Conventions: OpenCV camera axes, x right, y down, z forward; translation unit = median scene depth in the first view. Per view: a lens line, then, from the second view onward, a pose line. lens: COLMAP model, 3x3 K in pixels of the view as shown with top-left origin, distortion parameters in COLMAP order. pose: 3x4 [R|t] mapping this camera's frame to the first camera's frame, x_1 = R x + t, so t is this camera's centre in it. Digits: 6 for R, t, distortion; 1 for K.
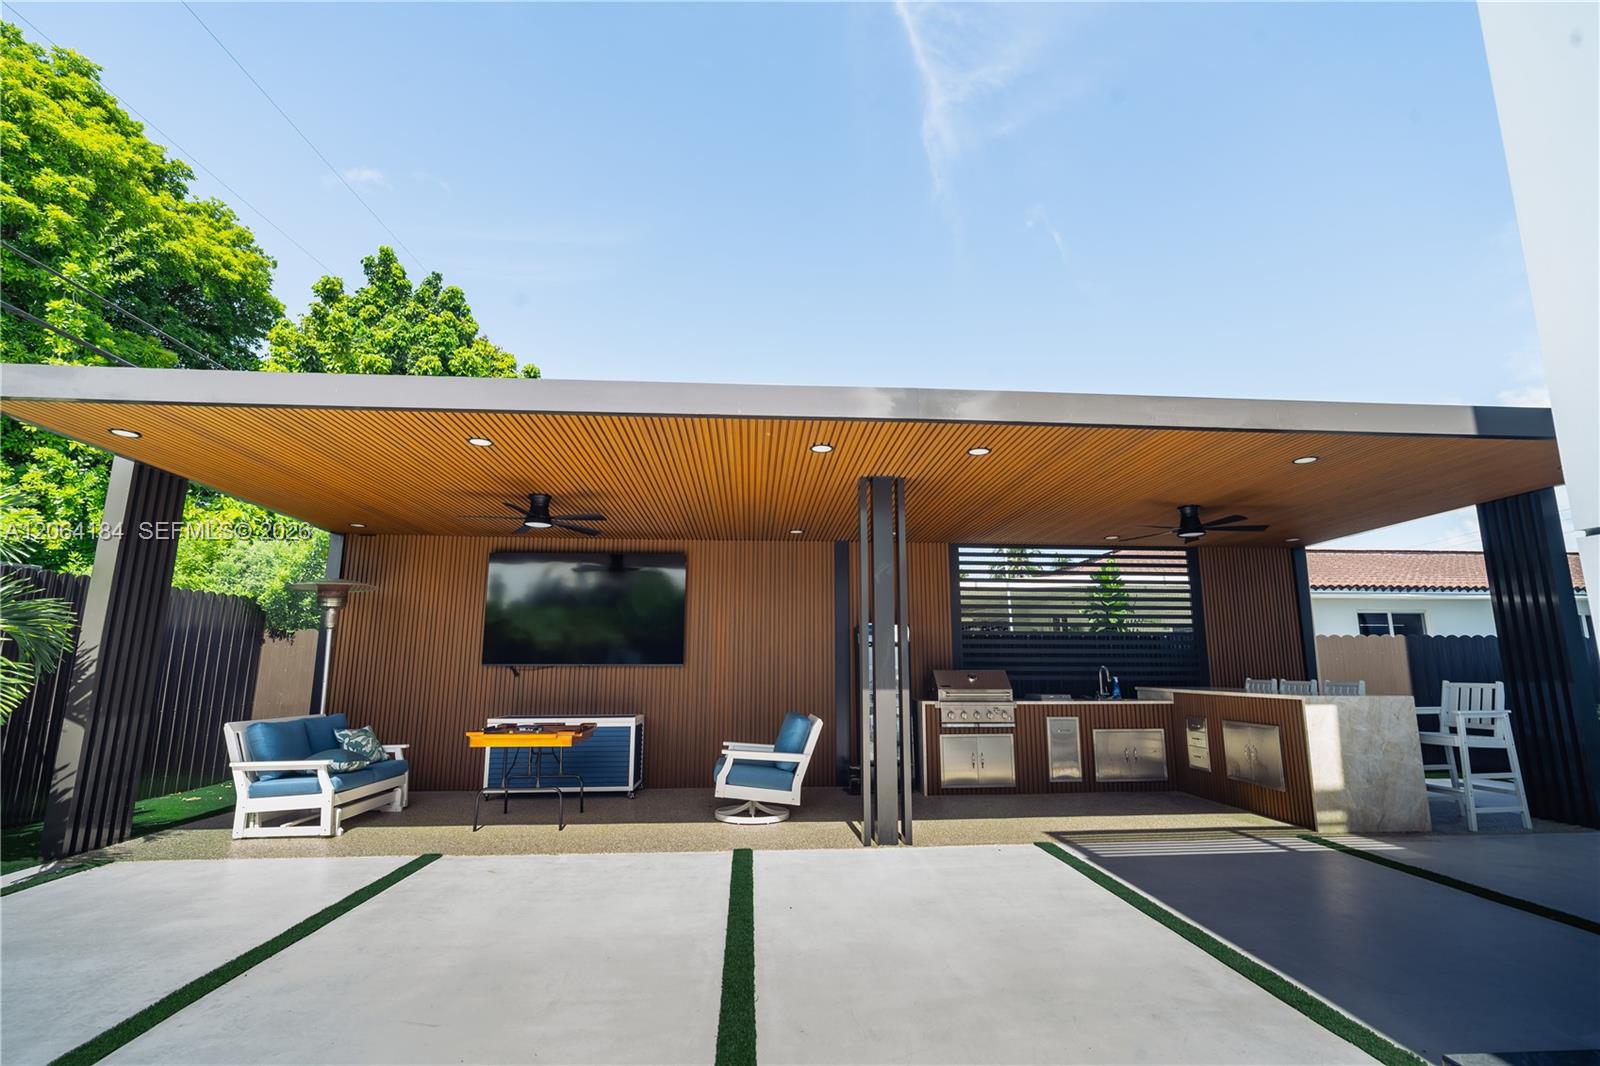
lens RADIAL K [[729.9, 0, 800.0], [0, 729.9, 533.0], [0, 0, 1]] dist [0.000767, 0.000132]
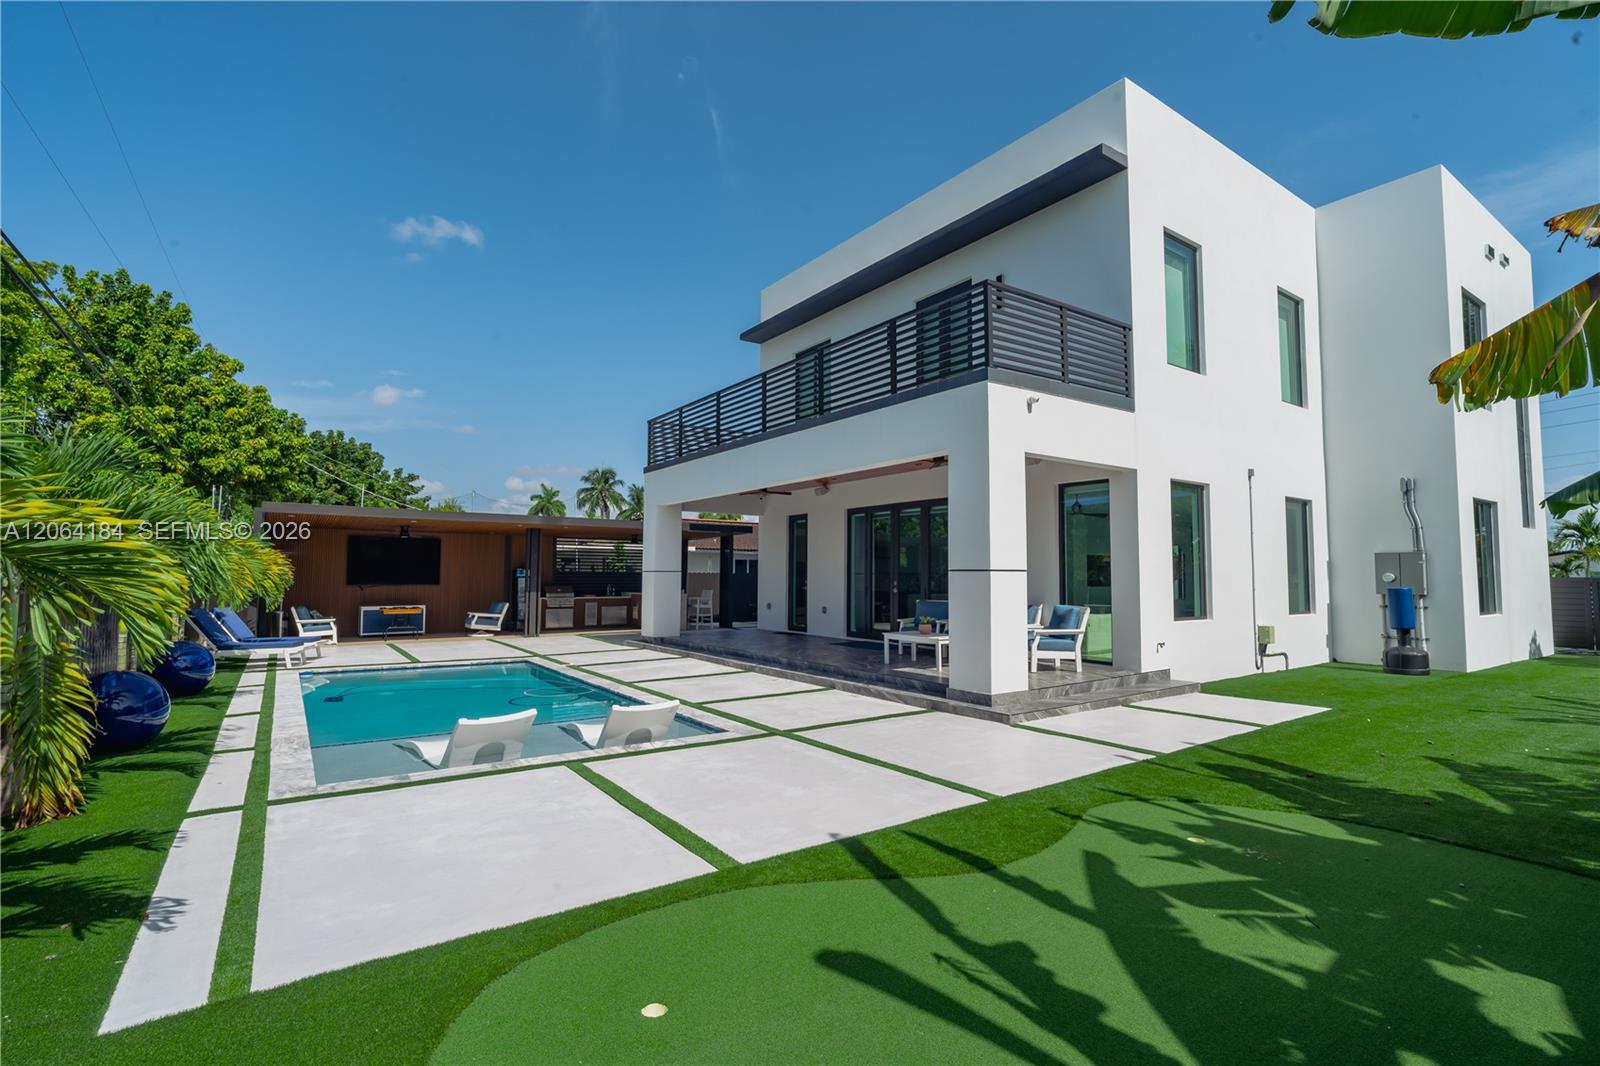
lens RADIAL K [[762.4, 0, 800.0], [0, 762.4, 533.0], [0, 0, 1]] dist [-0.001207, -0.000100]
pose [[0.864424, 0.028389, 0.501961, -0.509729], [-0.091280, 0.990673, 0.101165, -0.458864], [-0.494407, -0.133268, 0.858953, -2.249623]]
